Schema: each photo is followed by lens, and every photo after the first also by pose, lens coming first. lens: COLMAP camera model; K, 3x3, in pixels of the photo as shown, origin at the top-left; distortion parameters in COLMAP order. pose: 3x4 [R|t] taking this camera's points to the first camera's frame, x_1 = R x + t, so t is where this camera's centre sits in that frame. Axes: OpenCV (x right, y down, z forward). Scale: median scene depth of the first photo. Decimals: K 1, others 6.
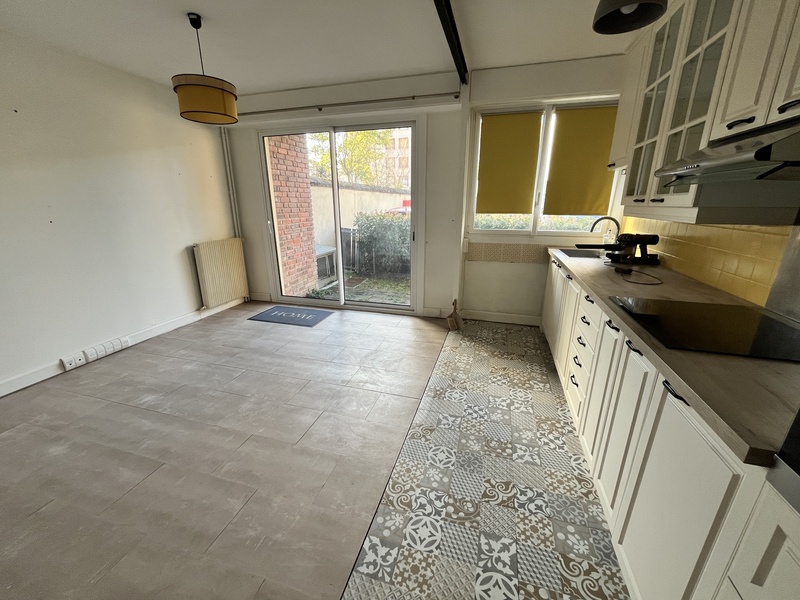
lens RADIAL K [[323.1, 0, 400.4], [0, 323.1, 299.4], [0, 0, 1]] dist [-0.001358, 0.000016]
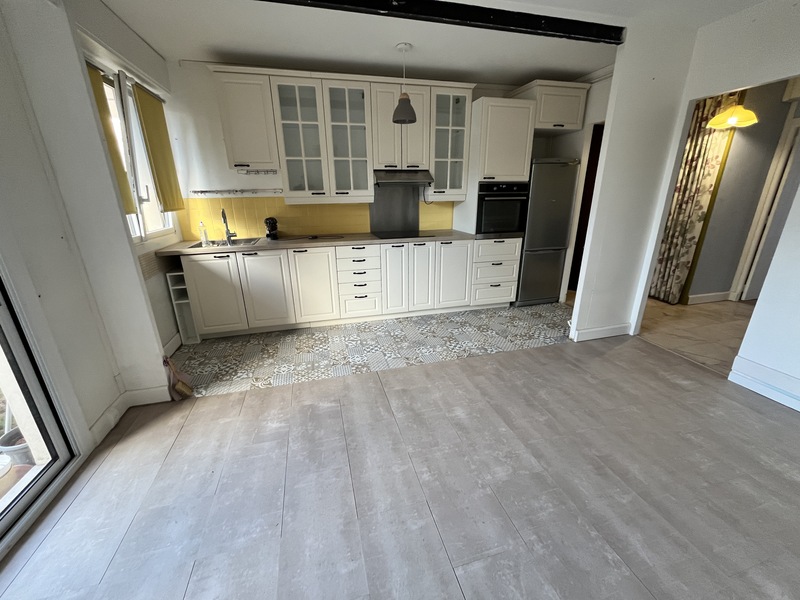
lens RADIAL K [[323.1, 0, 398.8], [0, 323.1, 299.4], [0, 0, 1]] dist [-0.001358, 0.000016]
pose [[-0.523794, -0.263493, 0.810069, -0.646370], [0.257396, 0.857550, 0.445371, -0.303389], [-0.812027, 0.441791, -0.381357, 0.985703]]
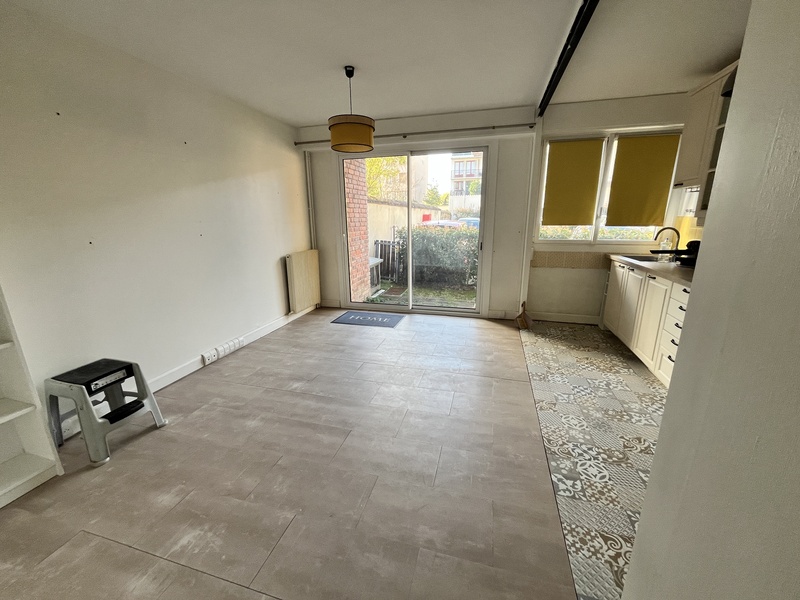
lens RADIAL K [[323.1, 0, 400.8], [0, 323.1, 299.6], [0, 0, 1]] dist [-0.001358, 0.000016]
pose [[0.999837, -0.011475, 0.013968, -0.329607], [0.012020, 0.999142, -0.039631, 0.039162], [-0.013501, 0.039792, 0.999117, -0.140633]]
